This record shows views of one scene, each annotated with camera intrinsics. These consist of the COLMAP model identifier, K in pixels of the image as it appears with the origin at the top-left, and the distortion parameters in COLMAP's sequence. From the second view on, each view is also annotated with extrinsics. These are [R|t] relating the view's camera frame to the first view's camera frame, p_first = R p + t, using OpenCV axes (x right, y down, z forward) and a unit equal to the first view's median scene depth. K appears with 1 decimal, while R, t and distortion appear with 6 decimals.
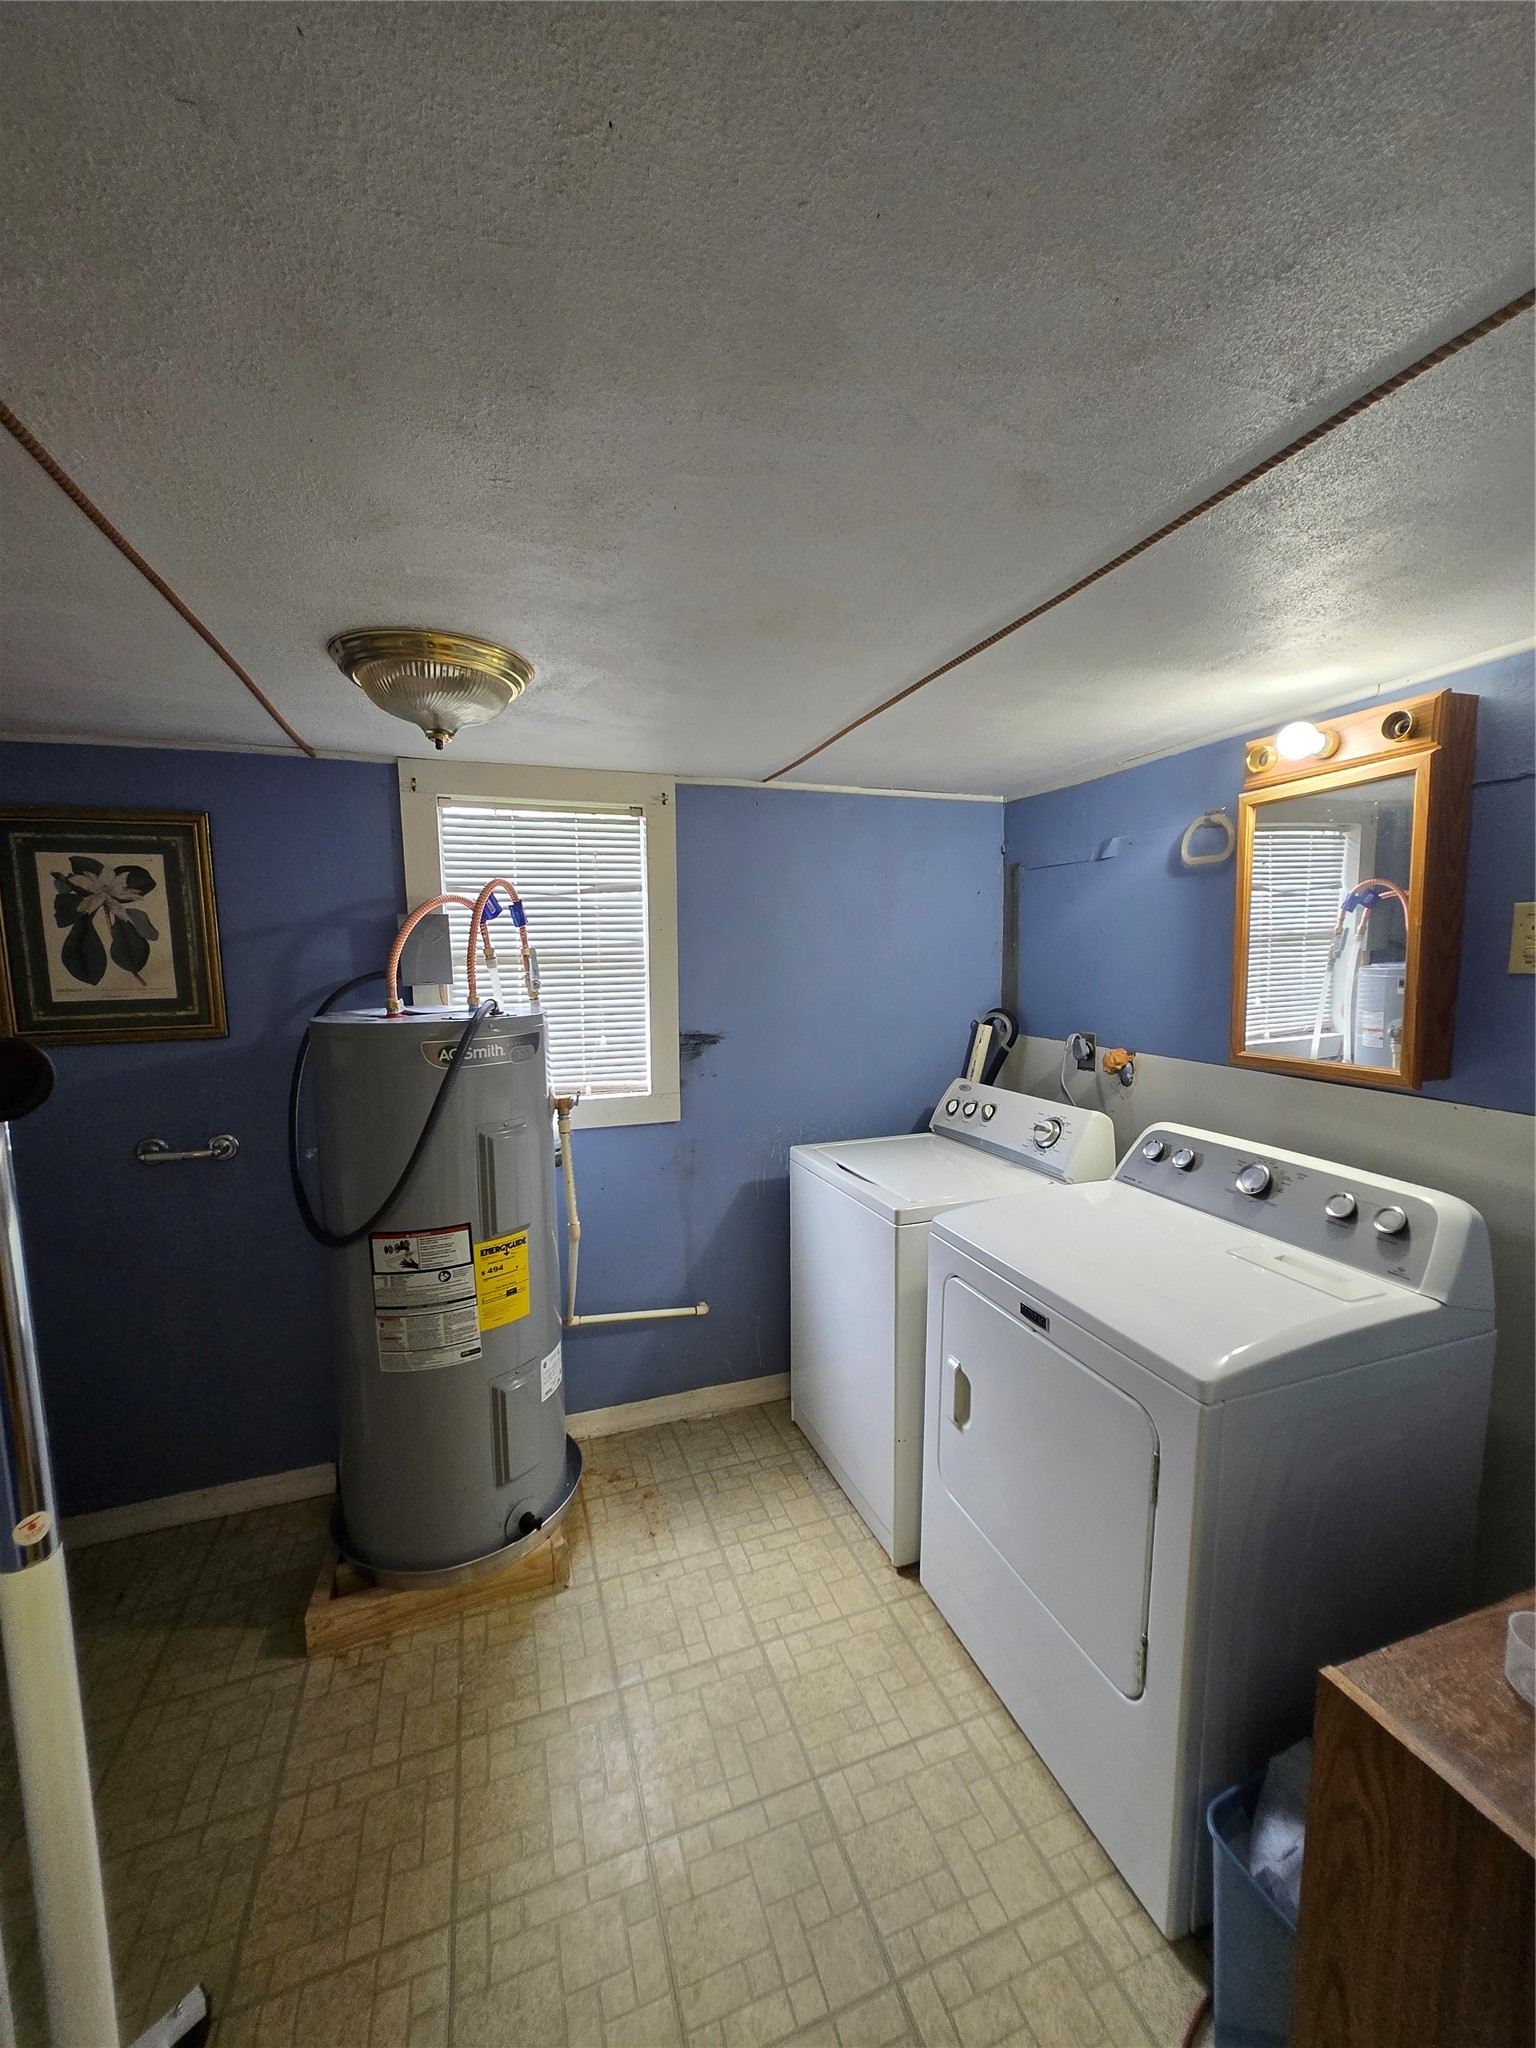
lens RADIAL K [[799.4, 0, 773.4], [0, 799.4, 1031.4], [0, 0, 1]] dist [-0.003443, 0.002671]
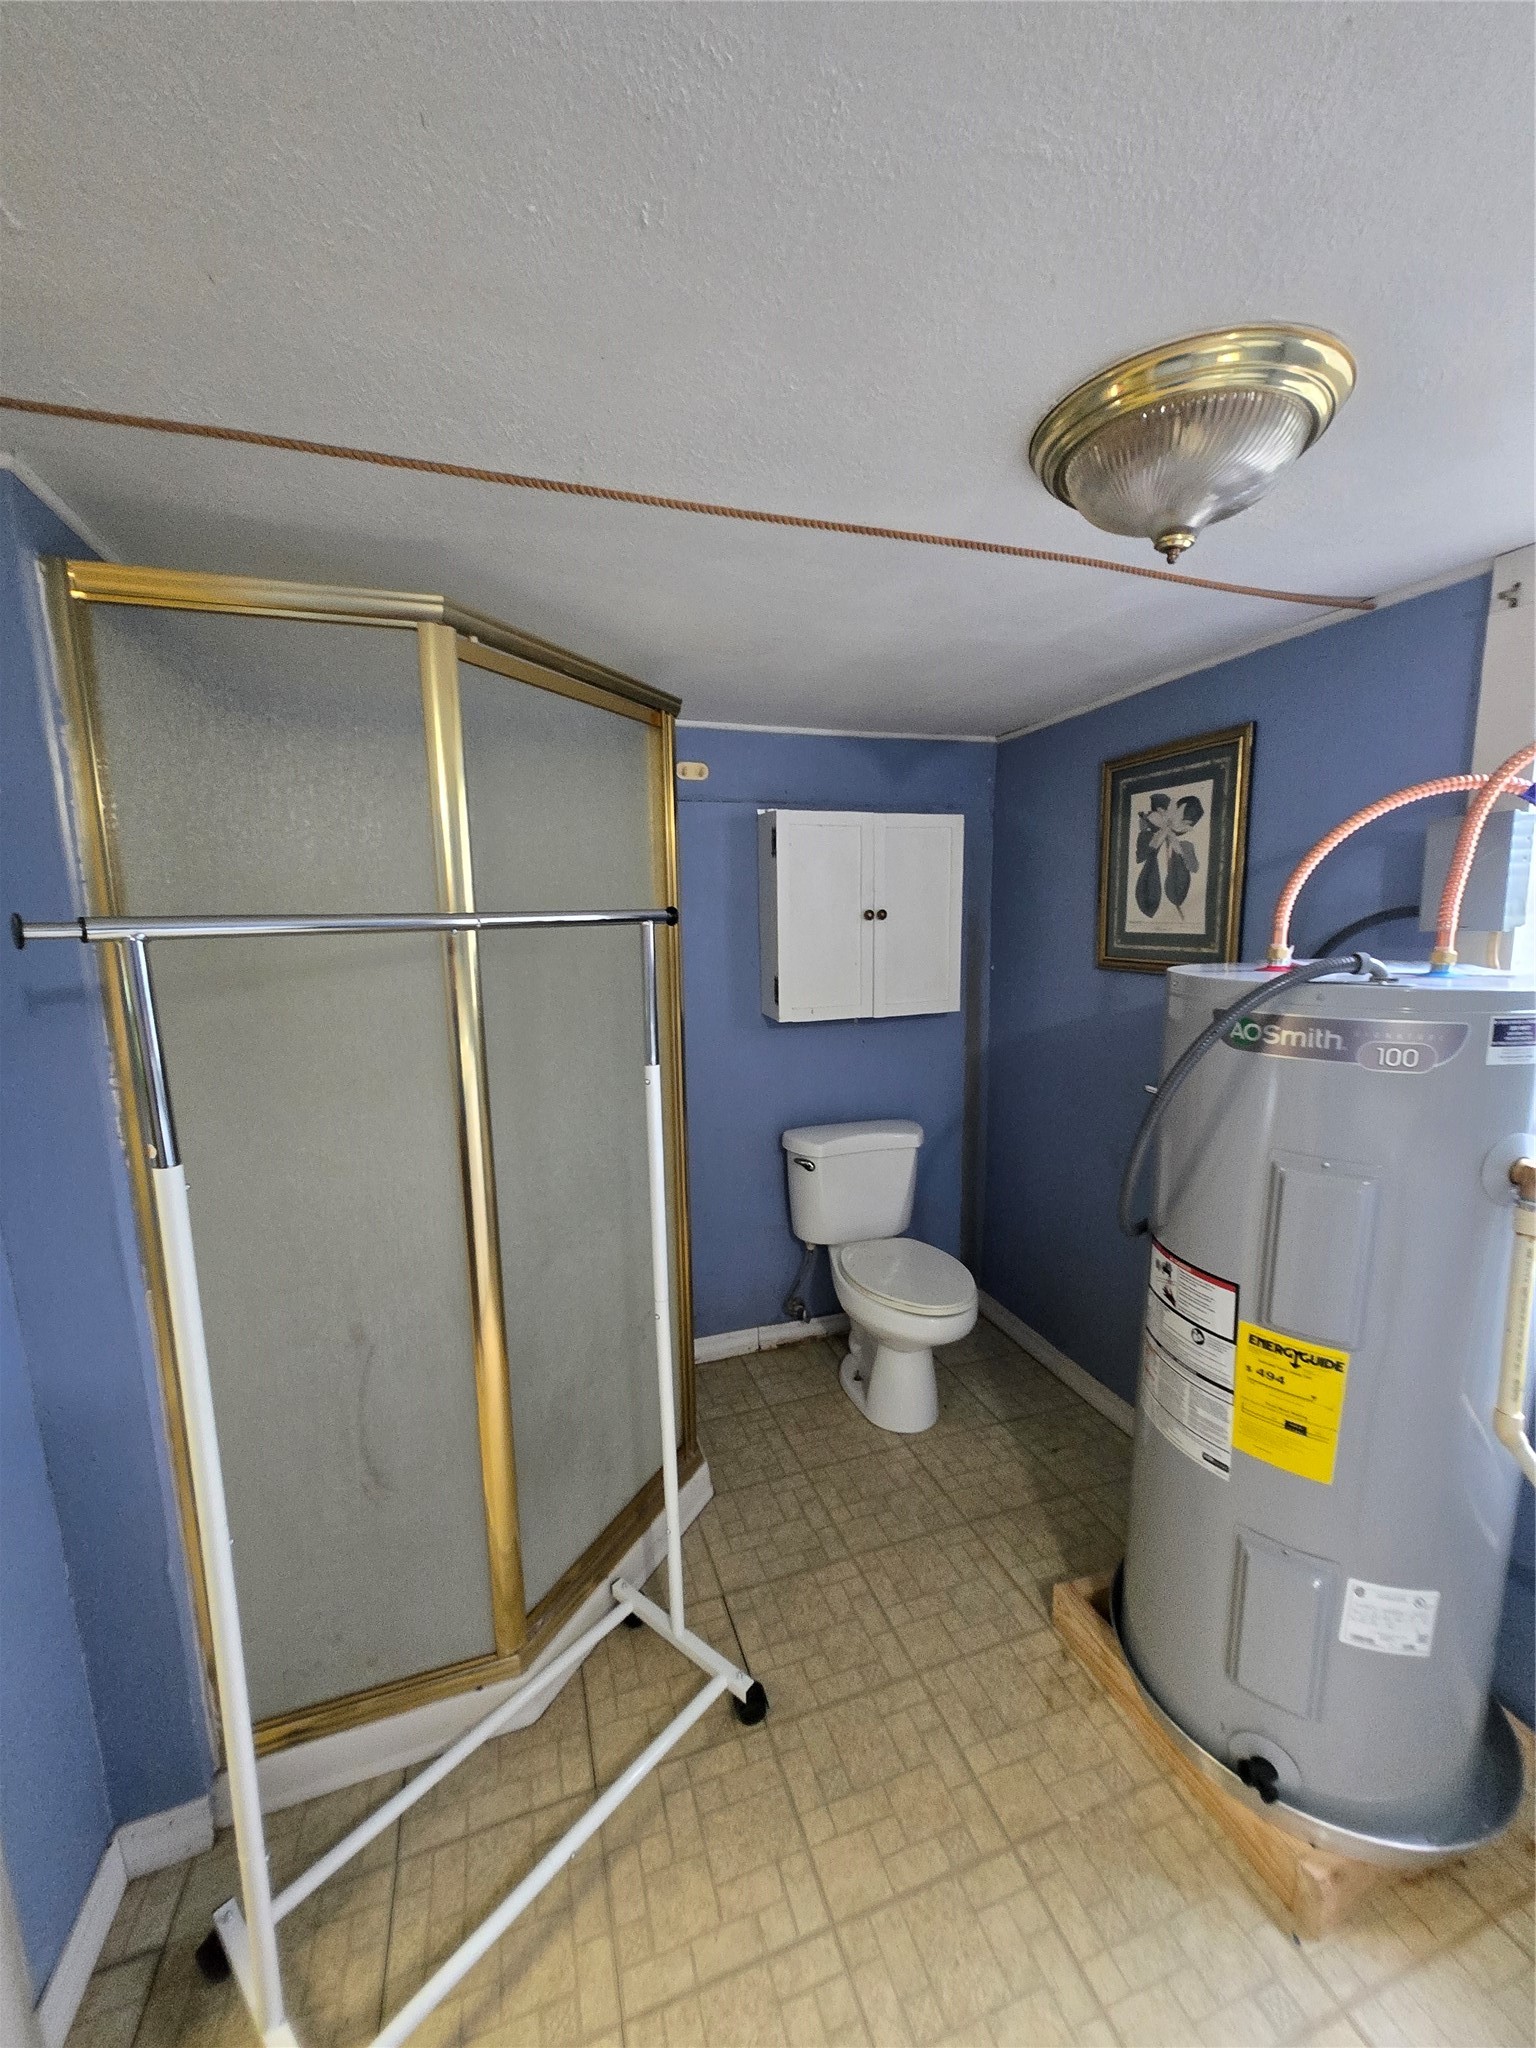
lens RADIAL K [[799.4, 0, 773.4], [0, 799.4, 1030.4], [0, 0, 1]] dist [-0.003443, 0.002671]
pose [[-0.013401, 0.162216, -0.986664, 0.236884], [-0.091779, 0.982388, 0.162760, -0.040641], [0.995689, 0.092736, 0.001723, 0.558152]]
